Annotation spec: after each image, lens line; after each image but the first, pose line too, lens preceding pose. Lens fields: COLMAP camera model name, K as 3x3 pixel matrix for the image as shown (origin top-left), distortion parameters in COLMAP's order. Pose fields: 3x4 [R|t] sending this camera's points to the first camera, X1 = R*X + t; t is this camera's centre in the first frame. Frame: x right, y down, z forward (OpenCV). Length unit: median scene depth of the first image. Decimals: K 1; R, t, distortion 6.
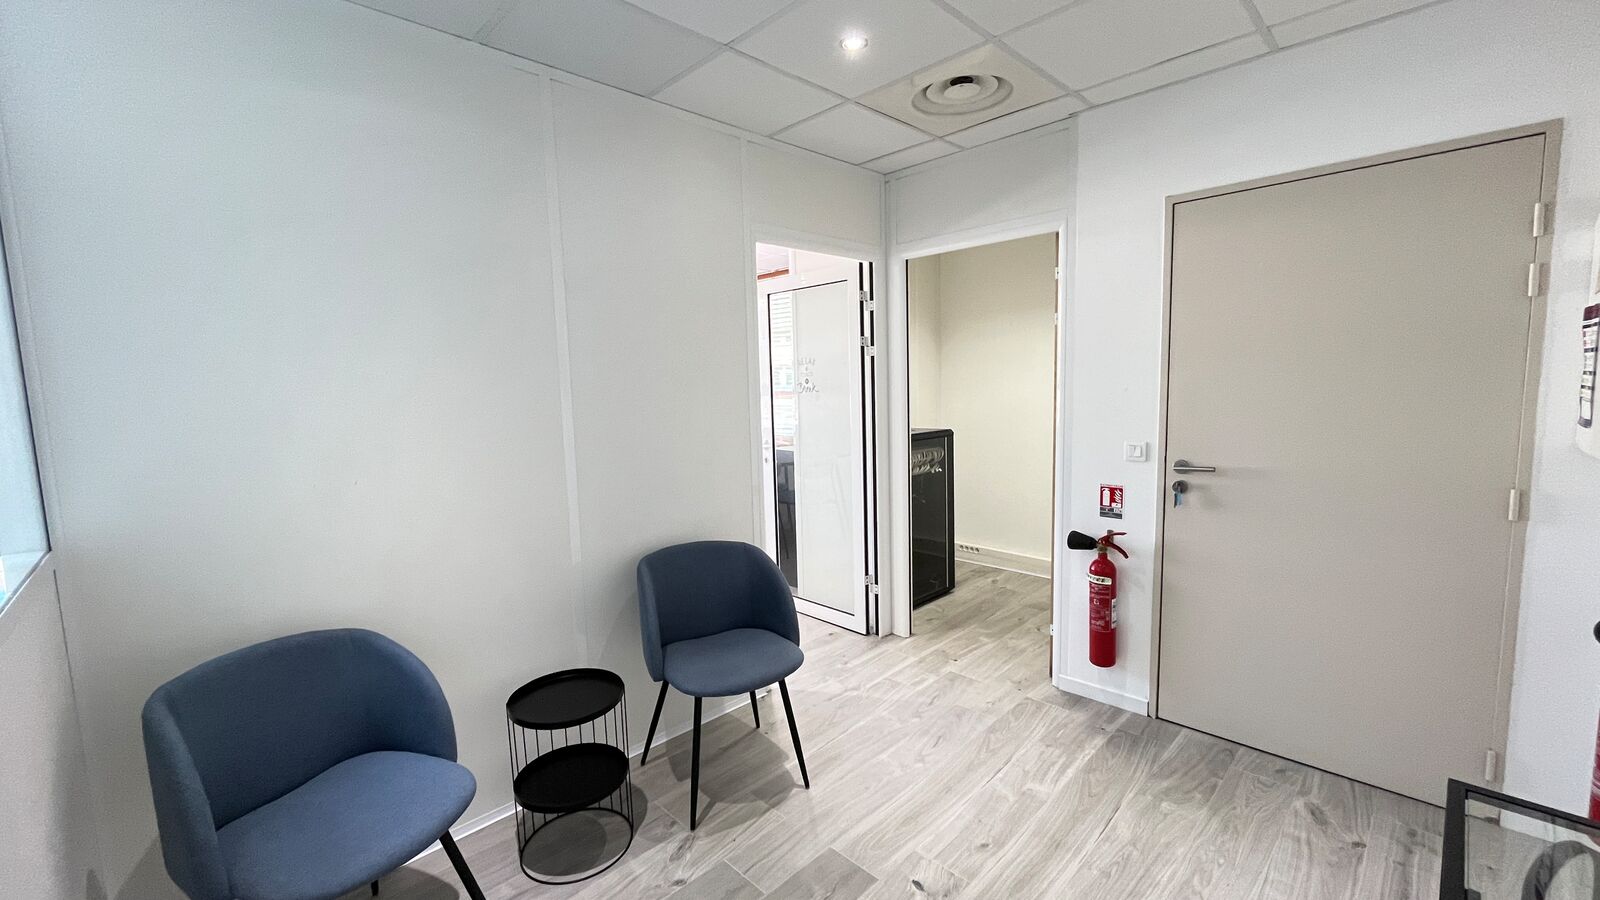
lens RADIAL K [[646.1, 0, 802.1], [0, 646.1, 447.5], [0, 0, 1]] dist [0.000689, 0.000054]
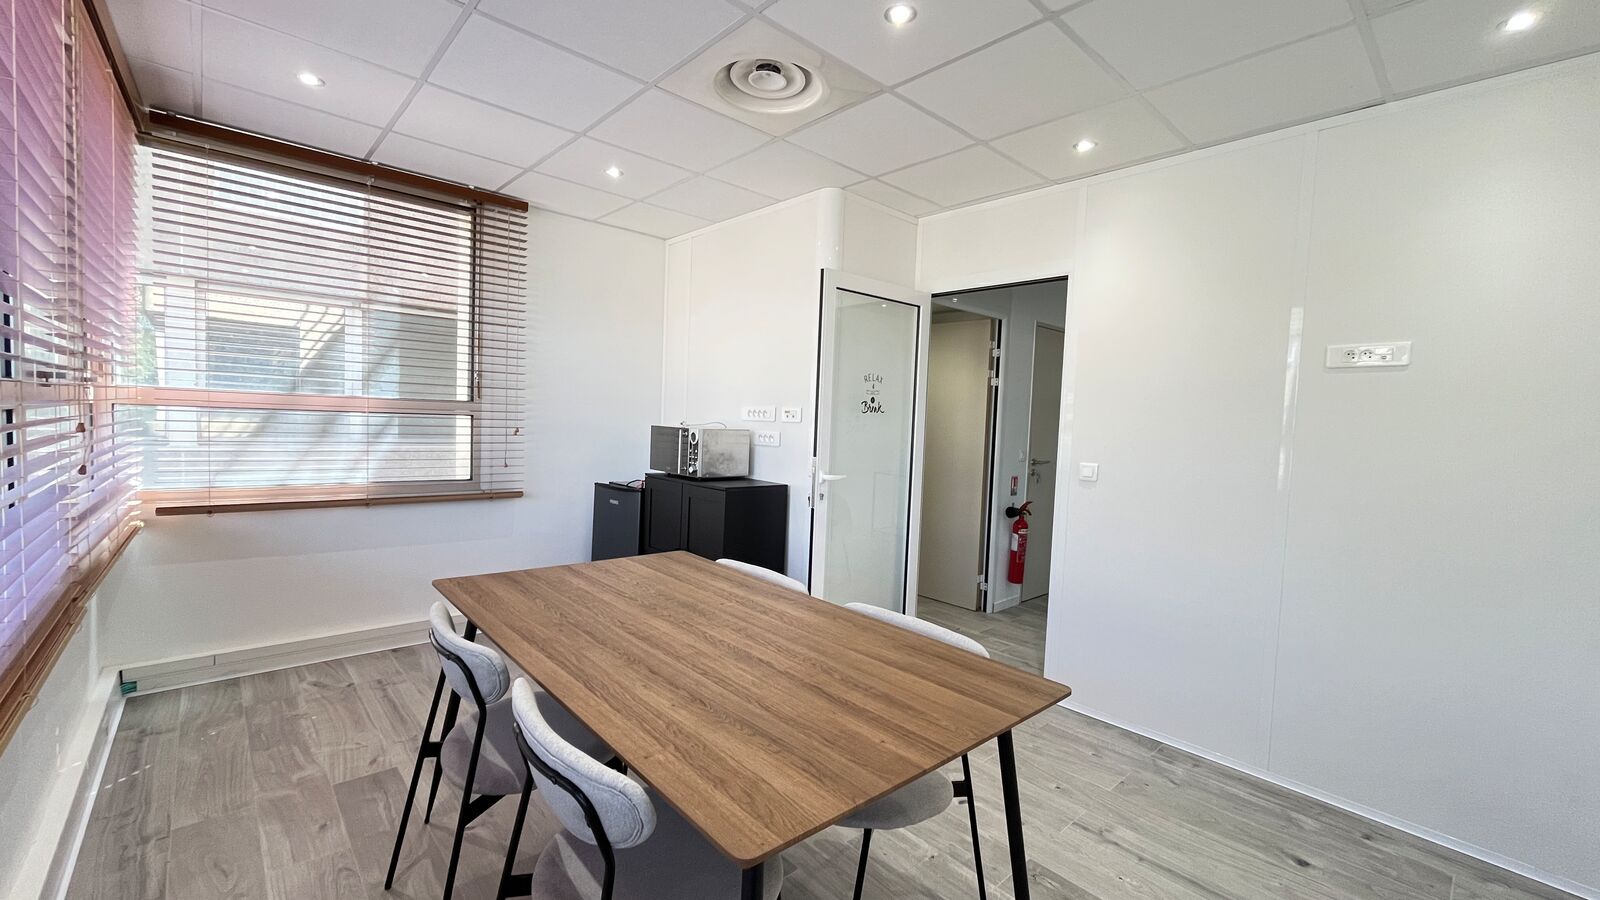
lens RADIAL K [[646.1, 0, 802.1], [0, 646.1, 447.5], [0, 0, 1]] dist [0.000689, 0.000054]
pose [[0.033923, -0.018631, 0.999251, -1.247243], [0.063344, 0.997856, 0.016455, -0.081474], [-0.997415, 0.062739, 0.035031, 1.492374]]
